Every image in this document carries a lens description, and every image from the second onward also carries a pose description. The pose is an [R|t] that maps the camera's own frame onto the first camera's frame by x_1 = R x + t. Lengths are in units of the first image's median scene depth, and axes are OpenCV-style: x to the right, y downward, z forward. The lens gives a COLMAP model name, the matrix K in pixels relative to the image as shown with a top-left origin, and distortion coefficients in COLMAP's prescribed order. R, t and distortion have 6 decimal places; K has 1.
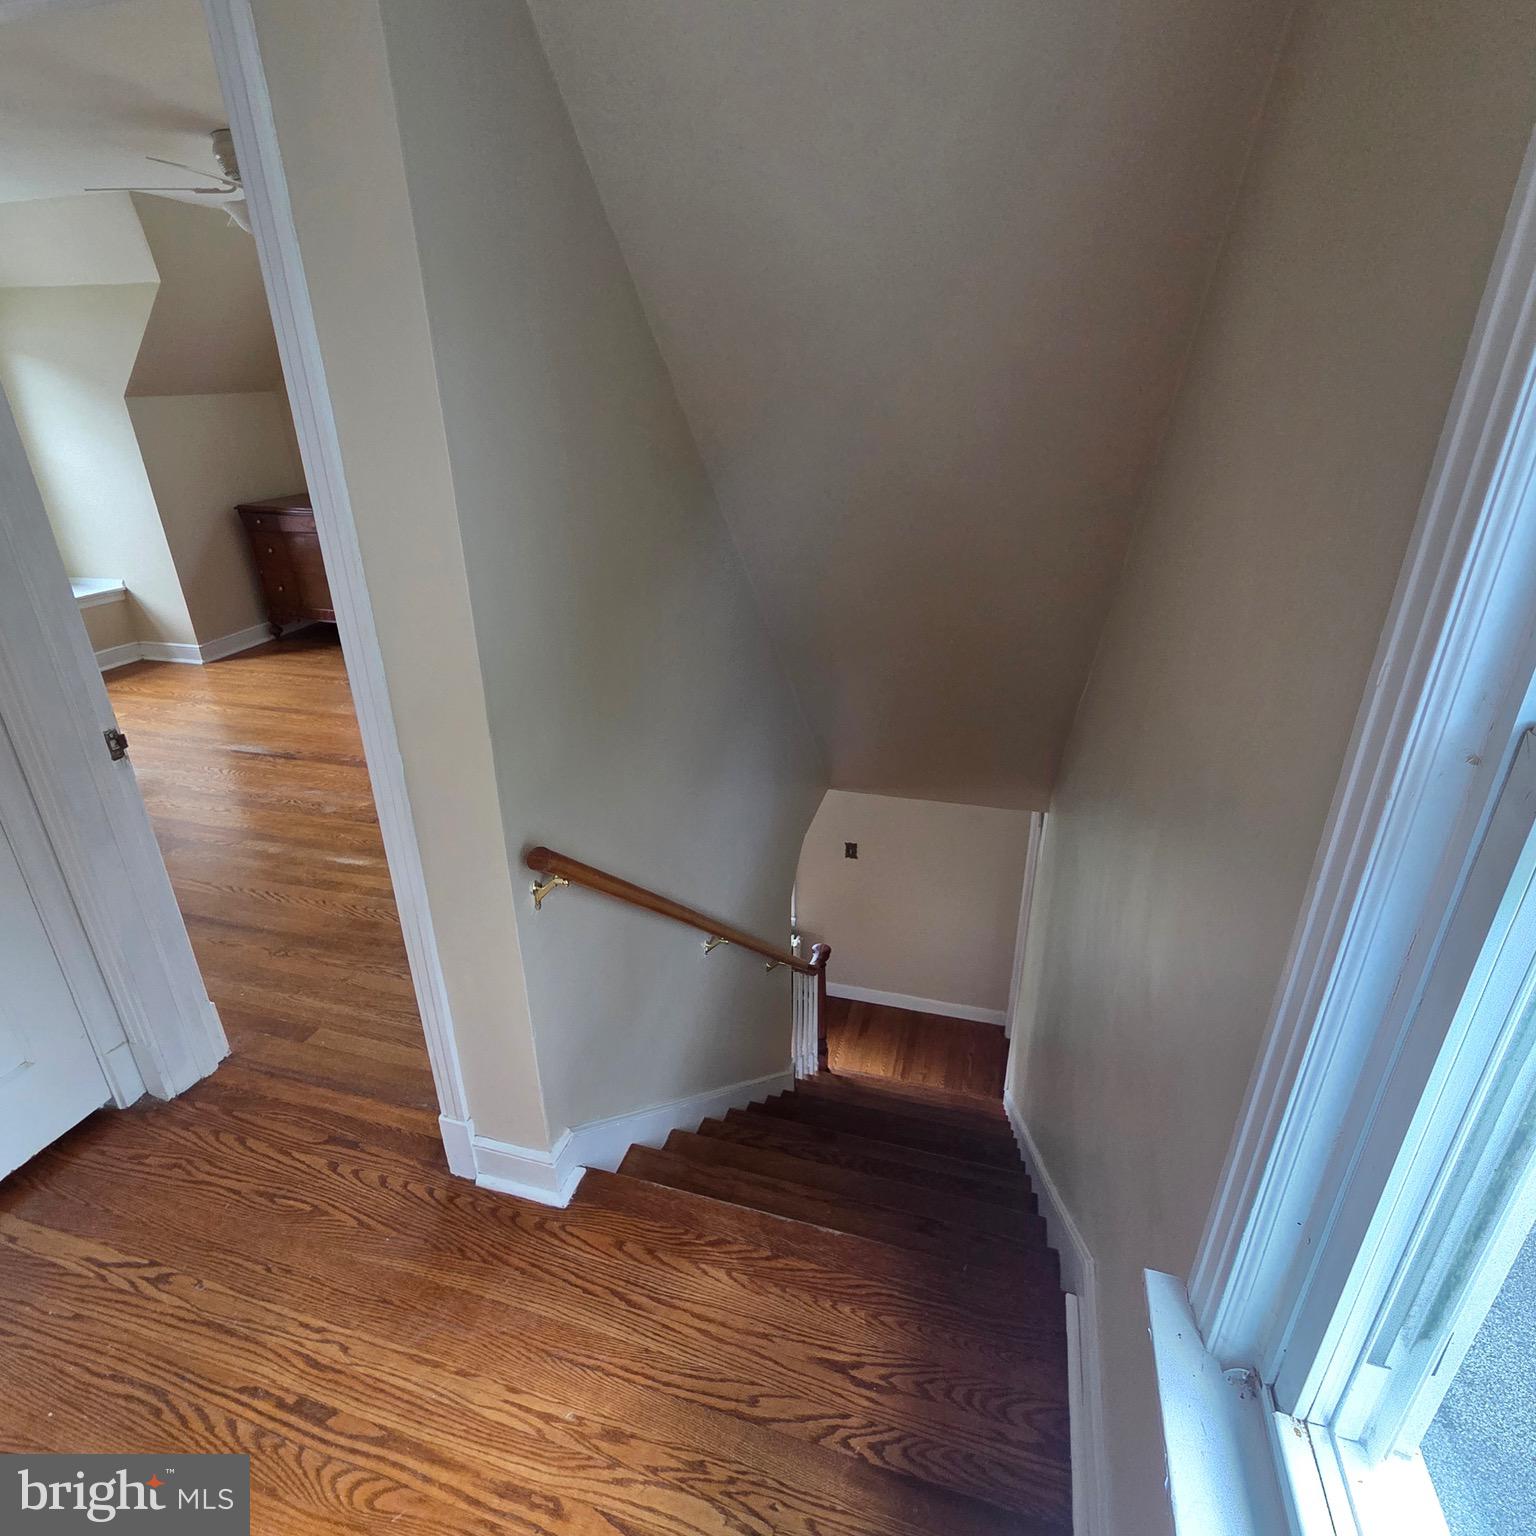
lens RADIAL K [[852.6, 0, 772.0], [0, 852.6, 775.6], [0, 0, 1]] dist [0.003792, 0.001110]
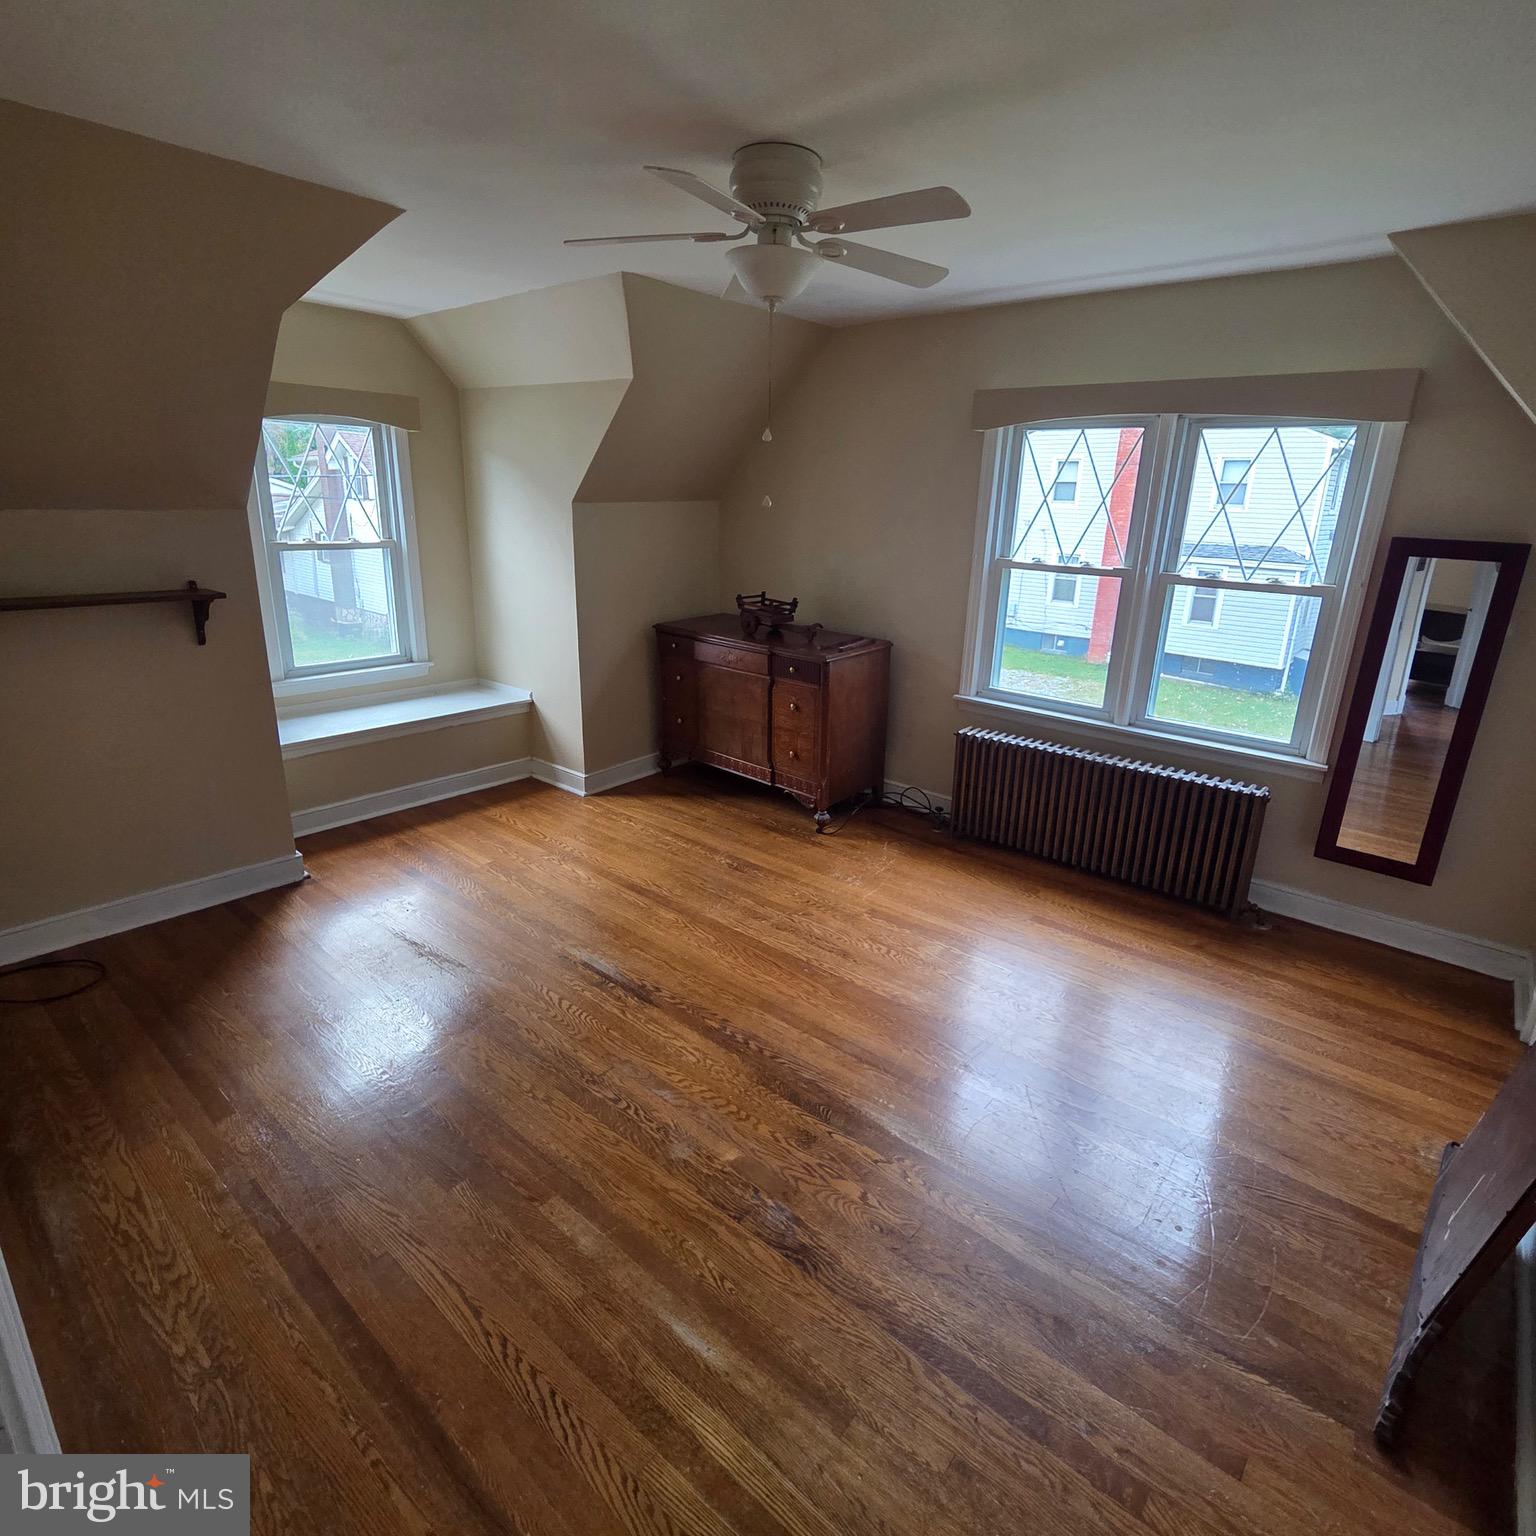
lens RADIAL K [[852.6, 0, 762.6], [0, 852.6, 764.2], [0, 0, 1]] dist [0.003792, 0.001110]
pose [[0.910939, 0.153088, -0.383084, -0.199697], [-0.196432, 0.977532, -0.076456, -0.154006], [0.362773, 0.144897, 0.920544, 0.302157]]
